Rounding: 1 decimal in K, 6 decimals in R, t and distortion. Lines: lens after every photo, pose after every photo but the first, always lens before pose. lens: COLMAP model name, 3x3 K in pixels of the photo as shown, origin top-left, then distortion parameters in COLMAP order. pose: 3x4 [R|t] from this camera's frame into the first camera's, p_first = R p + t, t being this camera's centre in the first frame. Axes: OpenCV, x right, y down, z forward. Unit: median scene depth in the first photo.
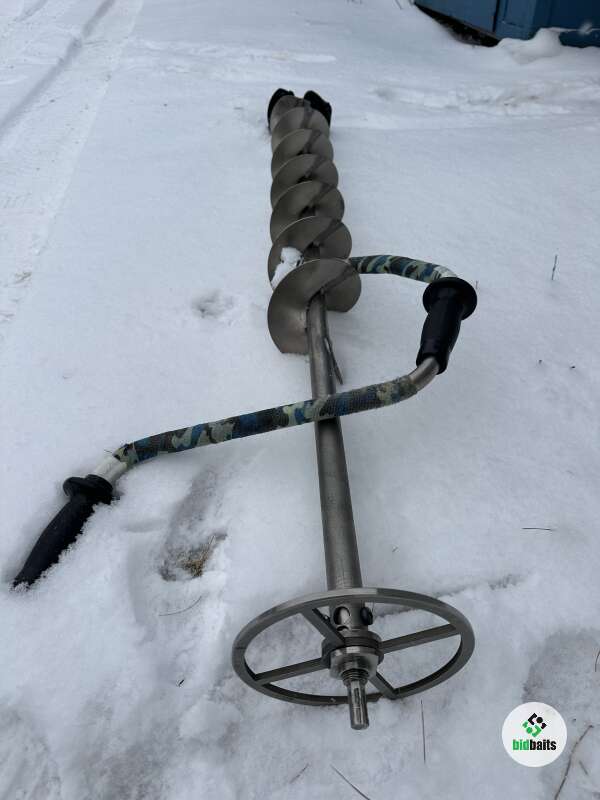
lens RADIAL K [[548.5, 0, 300.0], [0, 548.5, 400.0], [0, 0, 1]] dist [0.057275, -0.095641]
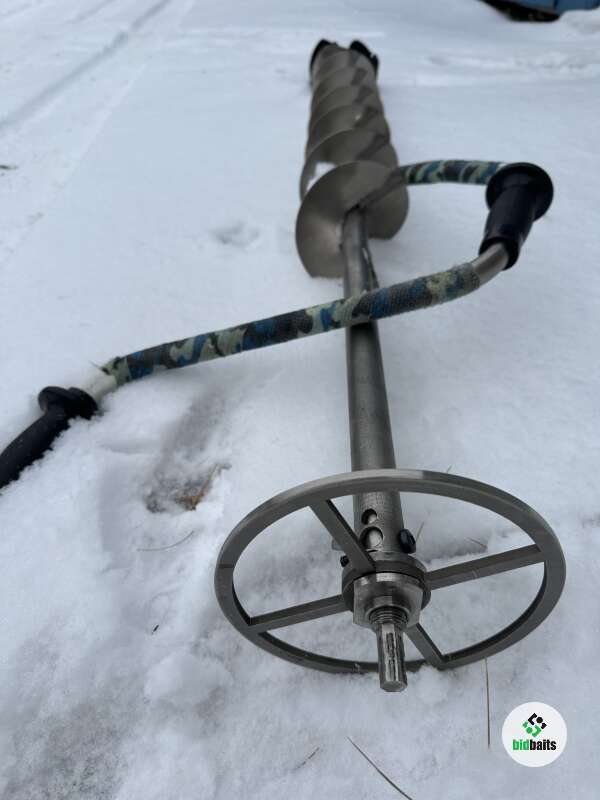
lens RADIAL K [[560.5, 0, 300.0], [0, 560.5, 400.0], [0, 0, 1]] dist [0.039322, -0.091754]
pose [[0.996983, 0.027560, -0.072569, 0.024450], [-0.029511, 0.999228, -0.025946, 0.181890], [0.071798, 0.028009, 0.997026, 0.207512]]
